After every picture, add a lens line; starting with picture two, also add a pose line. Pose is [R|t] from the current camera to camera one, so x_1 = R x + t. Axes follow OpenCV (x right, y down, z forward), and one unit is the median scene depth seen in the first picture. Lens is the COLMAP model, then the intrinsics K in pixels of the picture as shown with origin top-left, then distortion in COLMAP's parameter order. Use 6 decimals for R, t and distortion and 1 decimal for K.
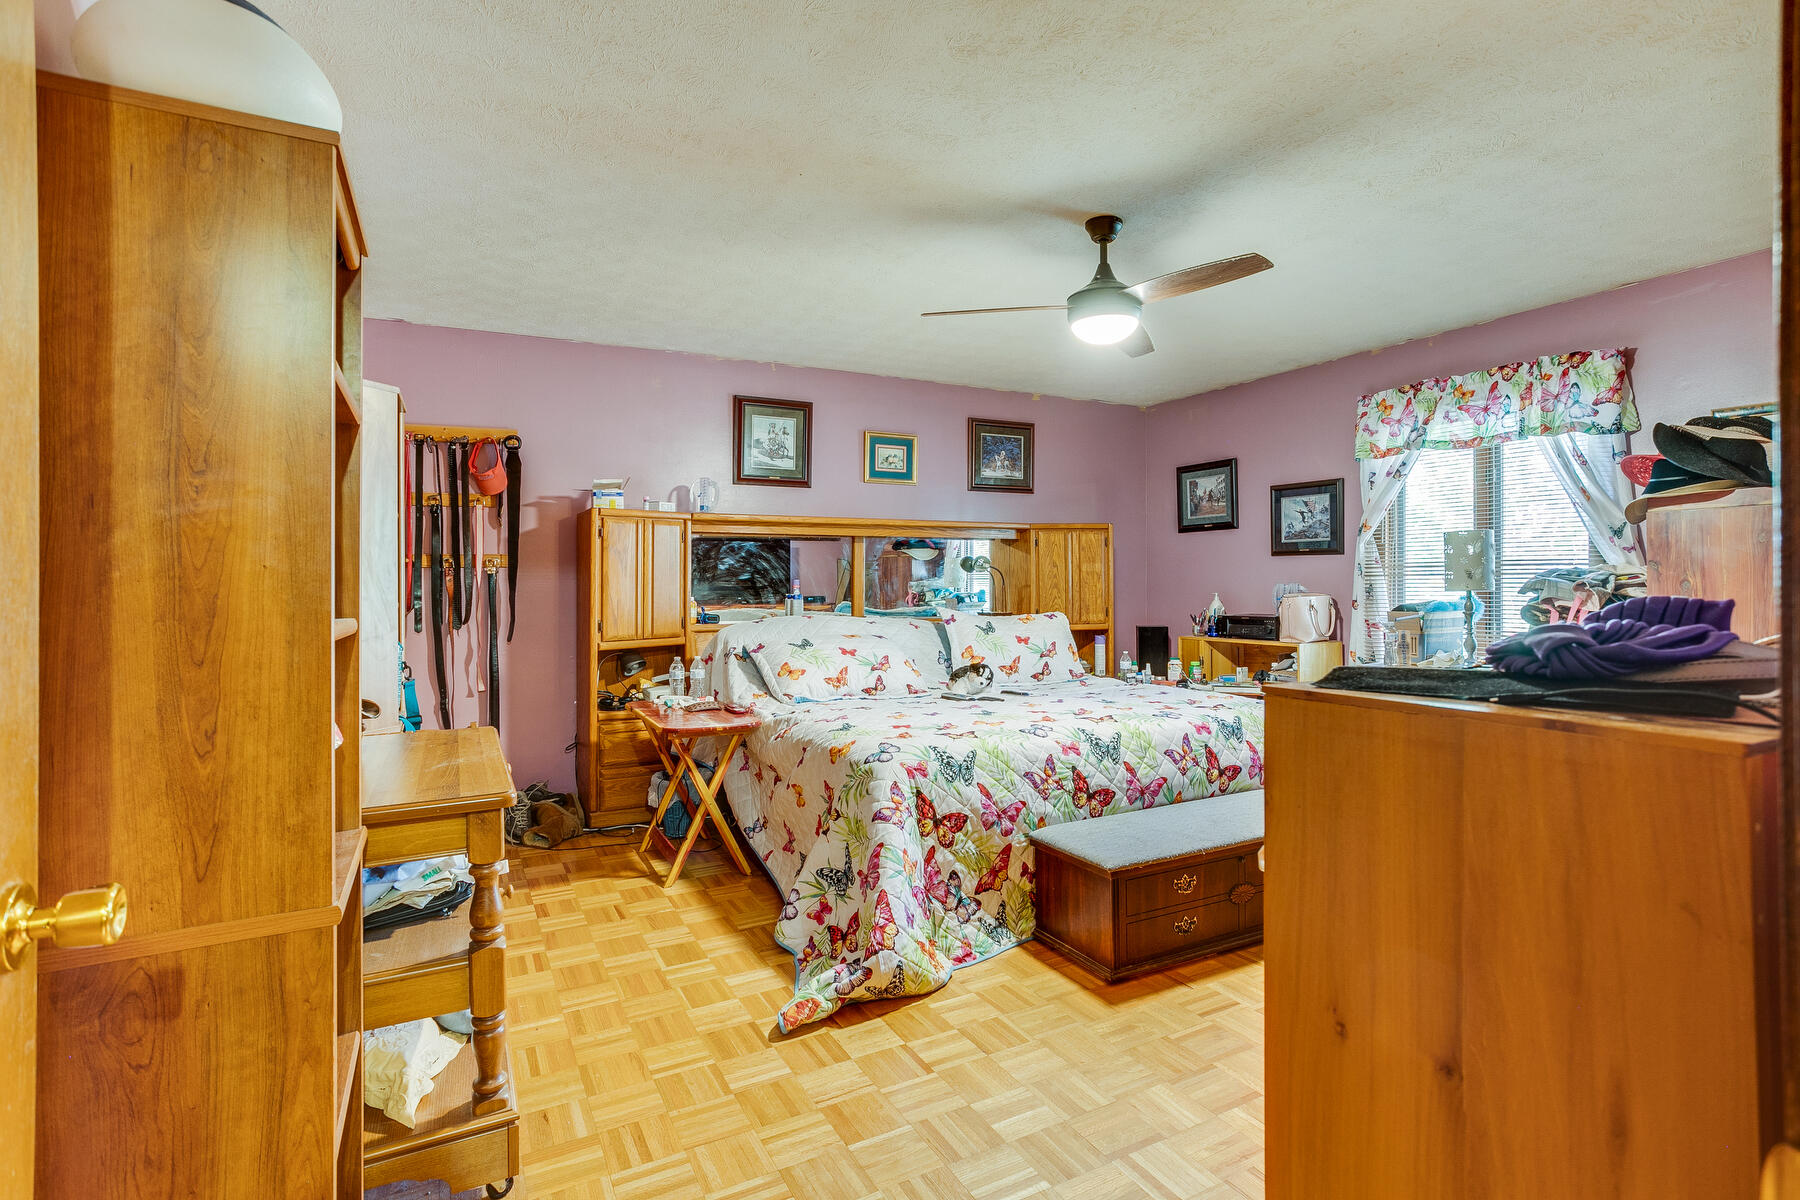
lens RADIAL K [[880.5, 0, 903.8], [0, 880.5, 581.0], [0, 0, 1]] dist [-0.040577, 0.034905]
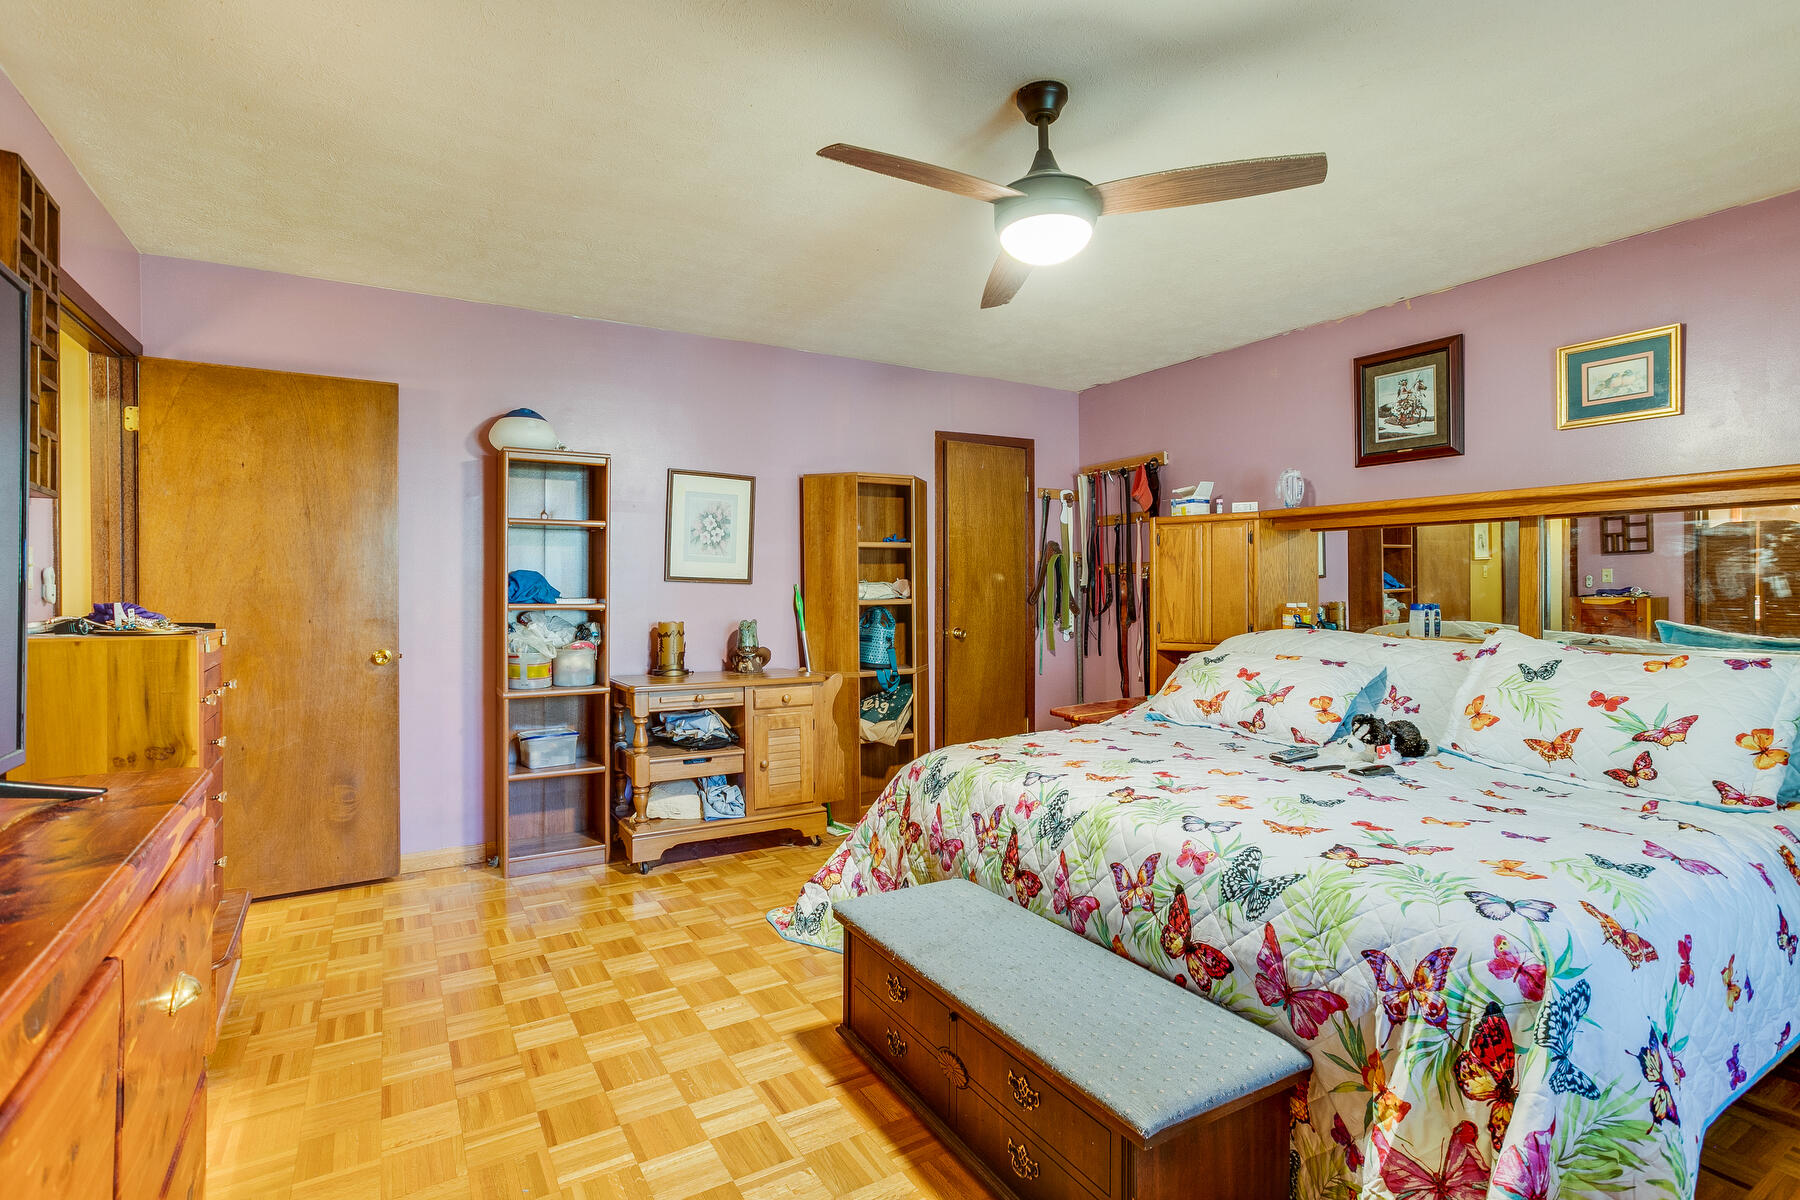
lens RADIAL K [[854.9, 0, 900.0], [0, 854.9, 600.0], [0, 0, 1]] dist [-0.002038, -0.013000]
pose [[0.066228, 0.022593, -0.997549, 0.705463], [0.005722, 0.999719, 0.023022, -0.008476], [0.997788, -0.007233, 0.066080, 0.634593]]
